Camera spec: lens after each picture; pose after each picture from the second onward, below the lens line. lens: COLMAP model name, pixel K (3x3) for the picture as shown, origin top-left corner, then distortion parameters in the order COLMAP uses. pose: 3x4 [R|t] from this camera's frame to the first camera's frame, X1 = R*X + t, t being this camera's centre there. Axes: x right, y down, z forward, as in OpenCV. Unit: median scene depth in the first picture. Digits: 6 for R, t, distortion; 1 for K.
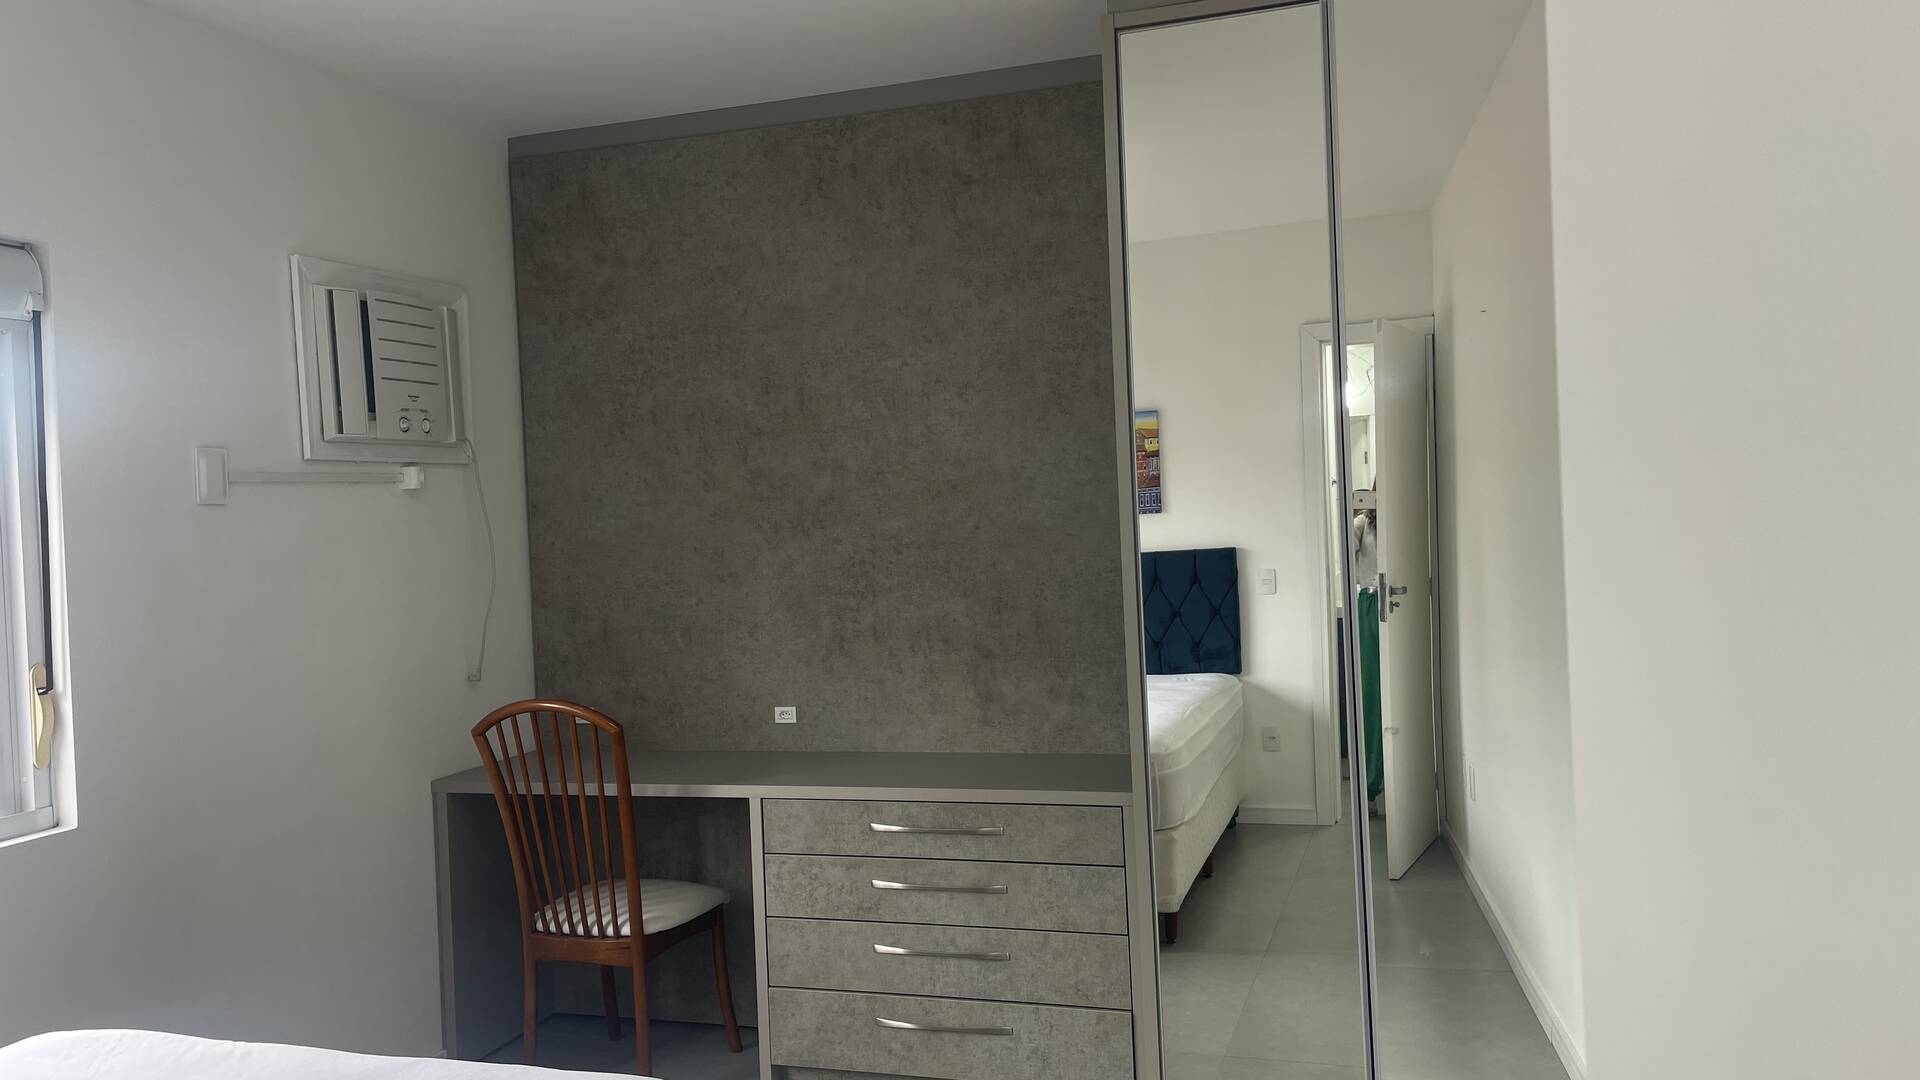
lens RADIAL K [[1462.2, 0, 960.0], [0, 1462.2, 540.0], [0, 0, 1]] dist [0.074769, -0.000942]
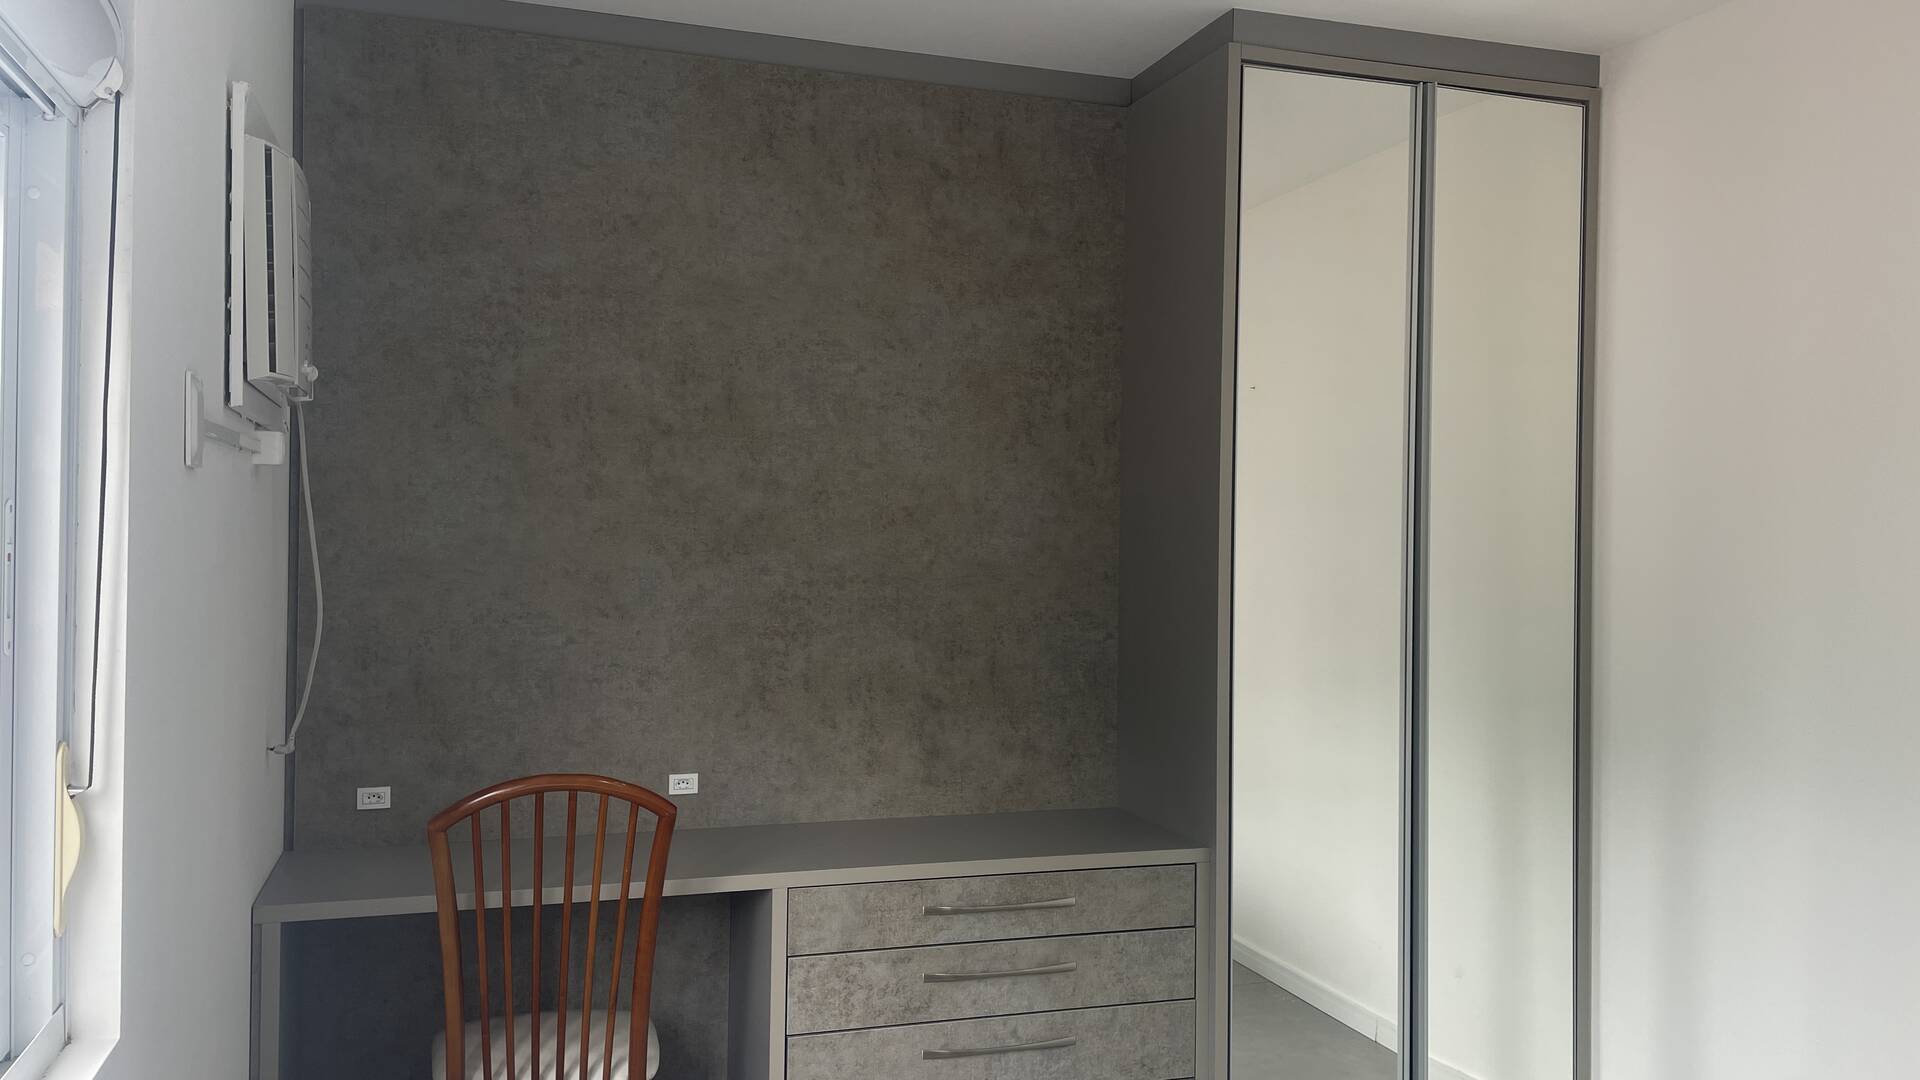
lens RADIAL K [[1448.8, 0, 958.8], [0, 1448.8, 556.0], [0, 0, 1]] dist [0.055978, -0.001999]
pose [[0.802914, 0.049910, 0.594001, -0.502684], [-0.036914, 0.998739, -0.034020, 0.017129], [-0.594950, 0.005388, 0.803744, 0.283566]]
